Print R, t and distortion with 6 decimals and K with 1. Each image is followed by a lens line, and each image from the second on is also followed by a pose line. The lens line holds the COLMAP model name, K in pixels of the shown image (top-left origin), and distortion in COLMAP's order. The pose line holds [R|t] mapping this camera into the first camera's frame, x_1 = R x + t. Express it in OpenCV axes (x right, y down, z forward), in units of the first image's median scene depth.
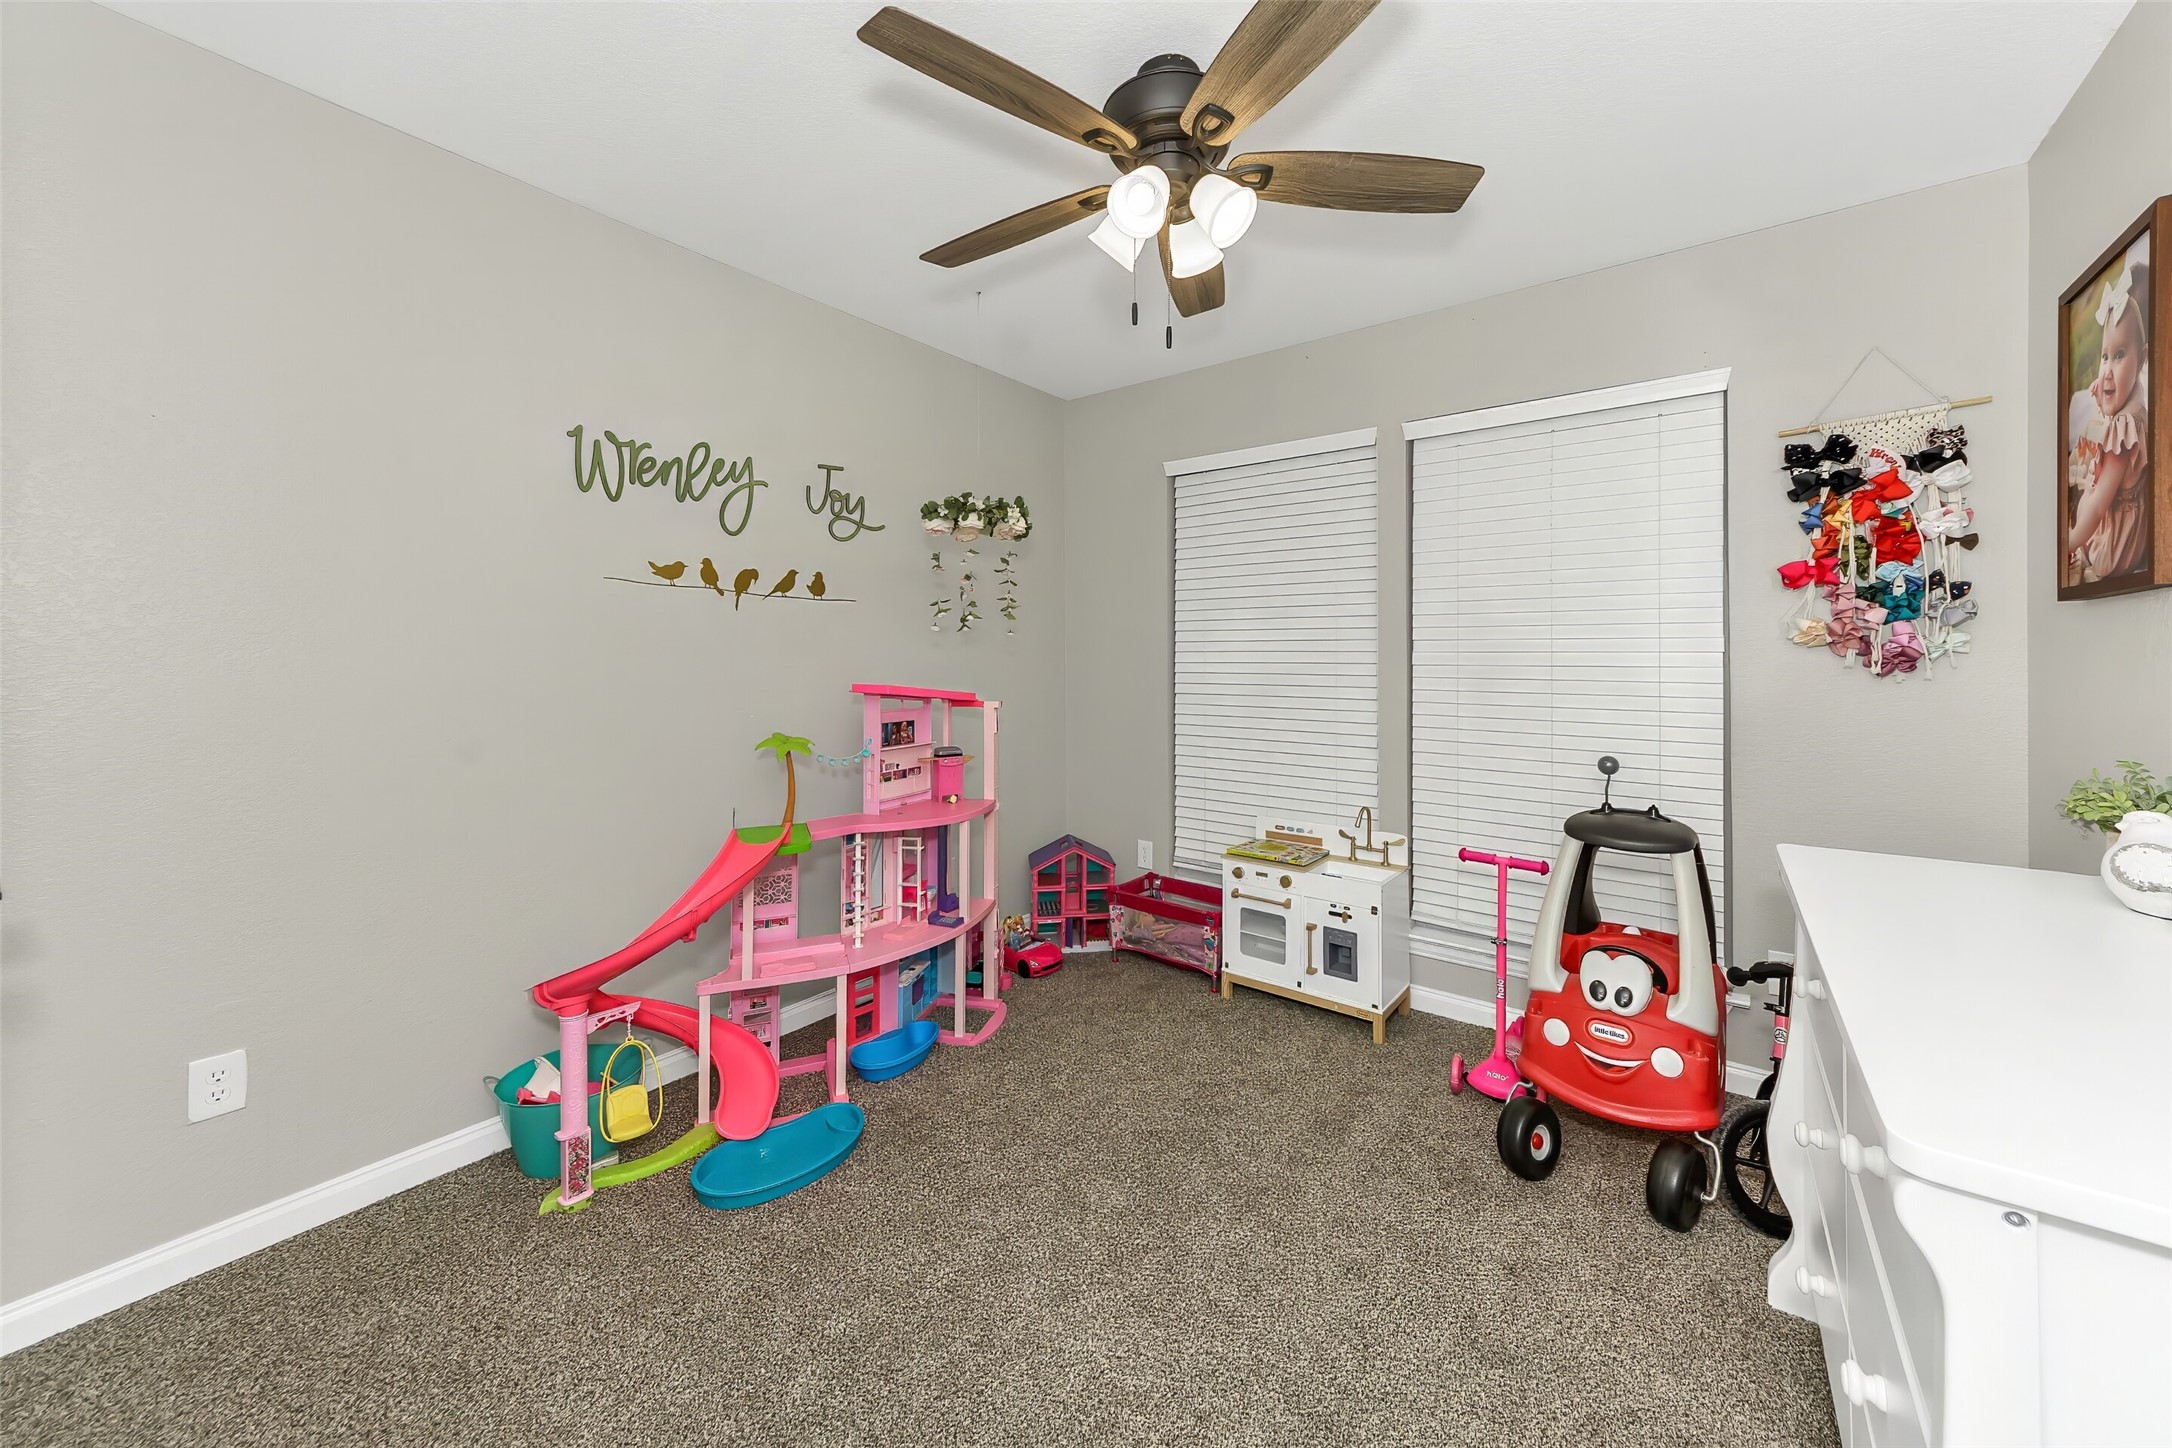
lens RADIAL K [[777.4, 0, 1090.5], [0, 777.4, 658.3], [0, 0, 1]] dist [-0.000009, -0.000001]
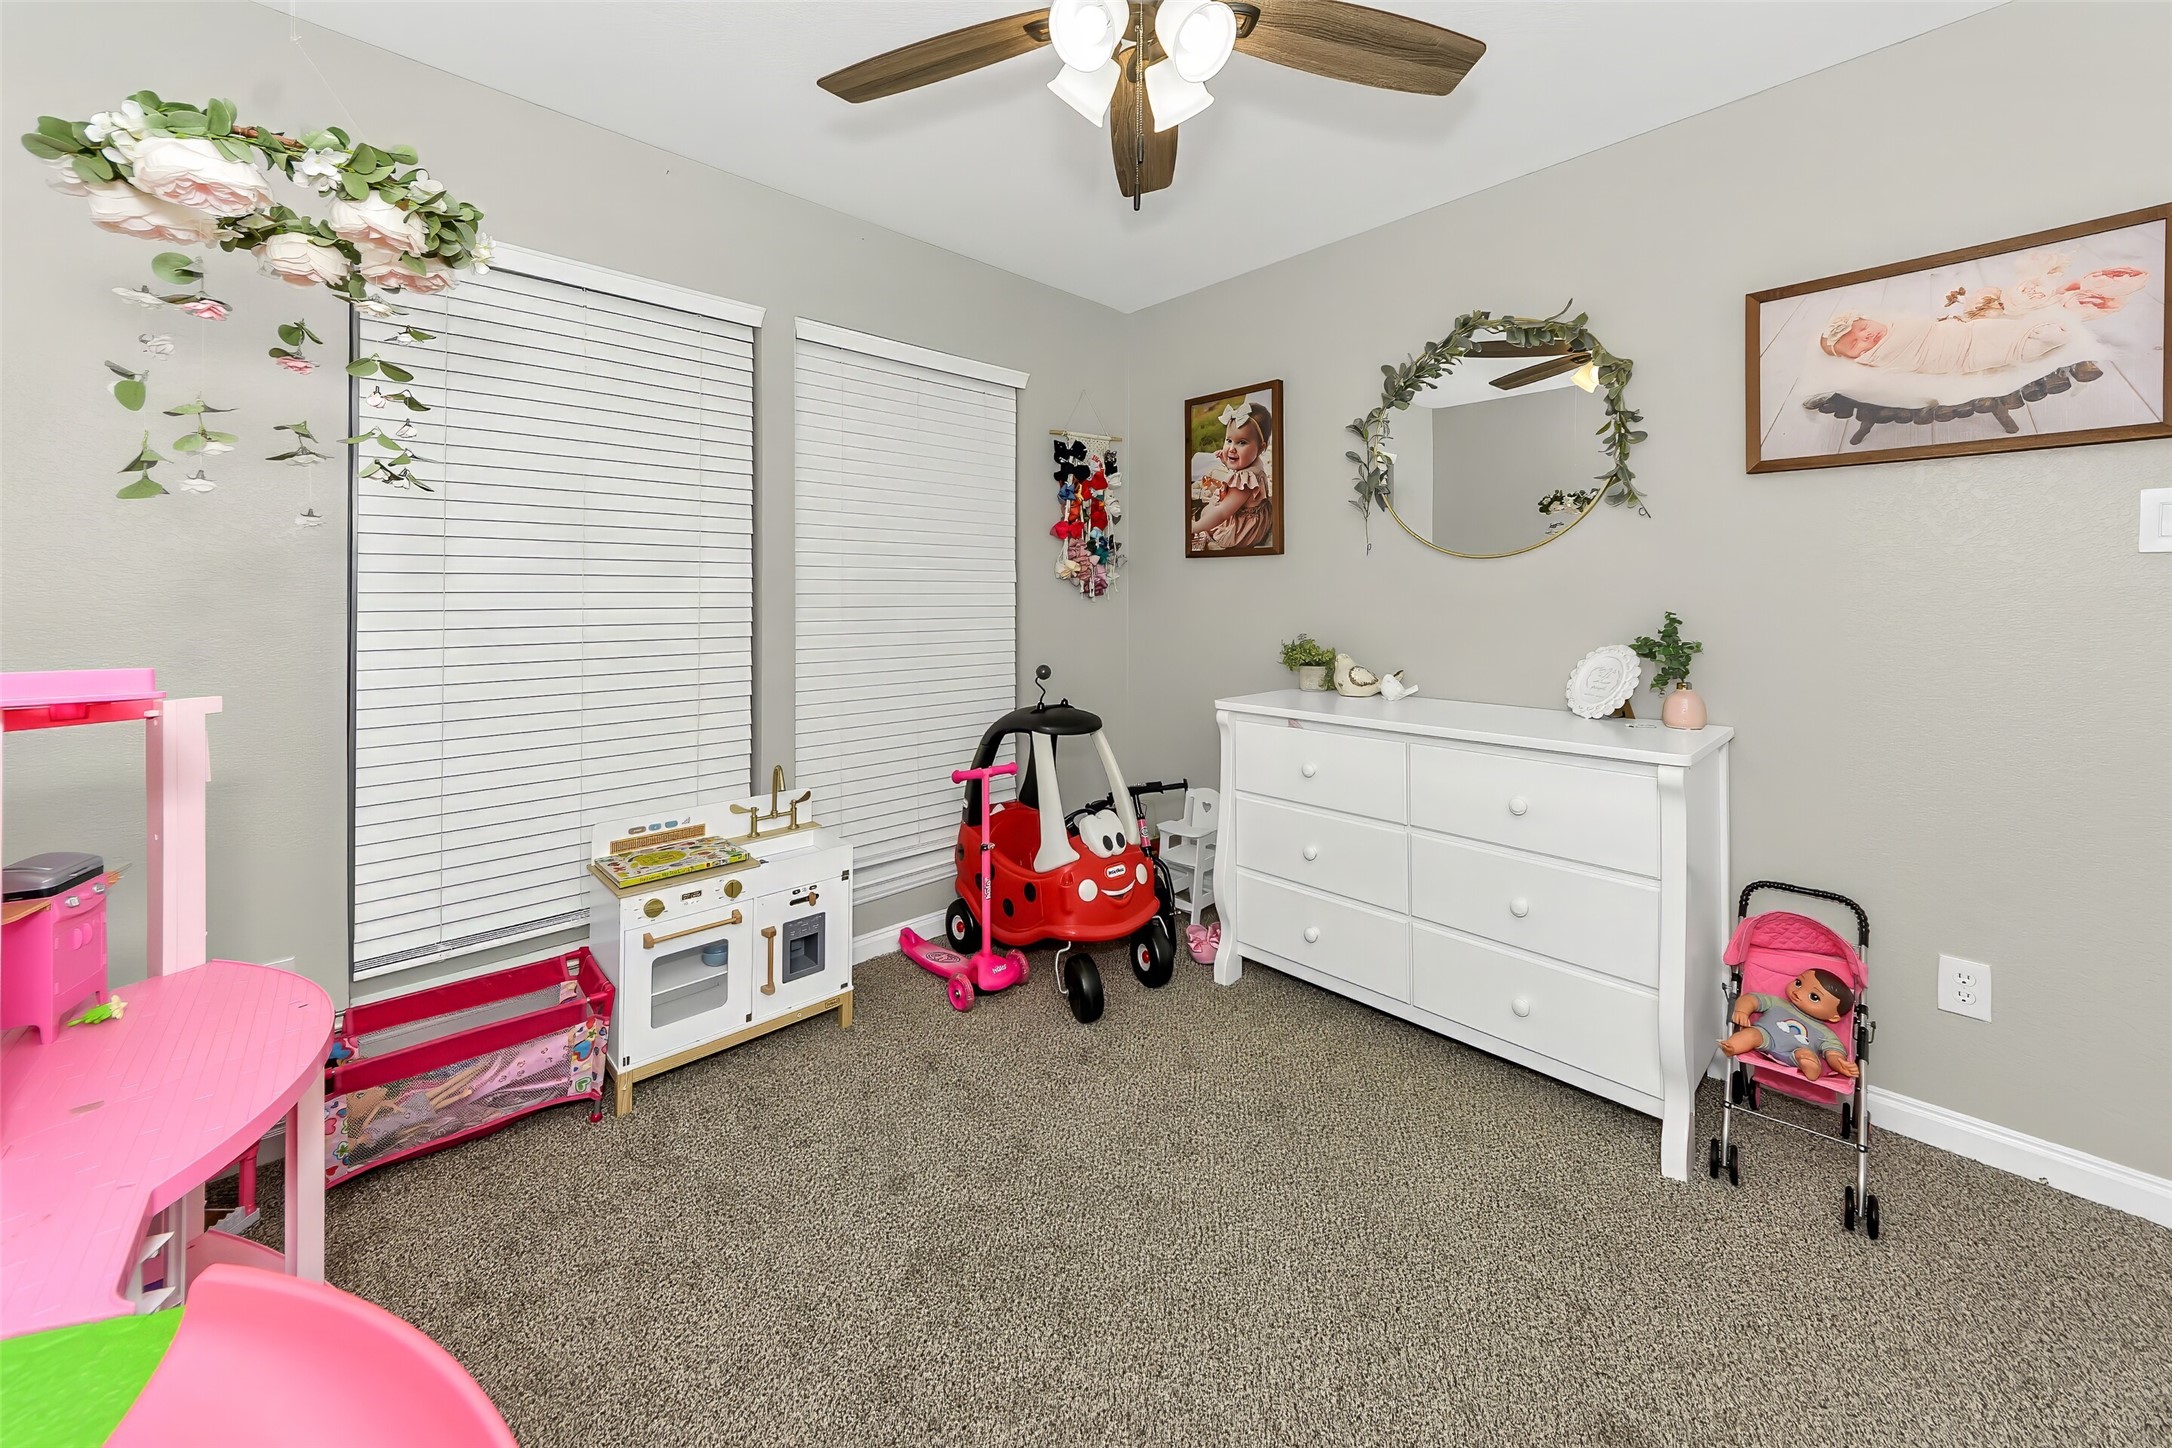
lens RADIAL K [[809.5, 0, 1089.1], [0, 809.5, 591.5], [0, 0, 1]] dist [-0.000472, -0.000077]
pose [[0.148300, -0.003429, 0.988937, -0.580072], [-0.002342, 0.999990, 0.003819, 0.002155], [-0.988940, -0.002882, 0.148290, 0.703350]]
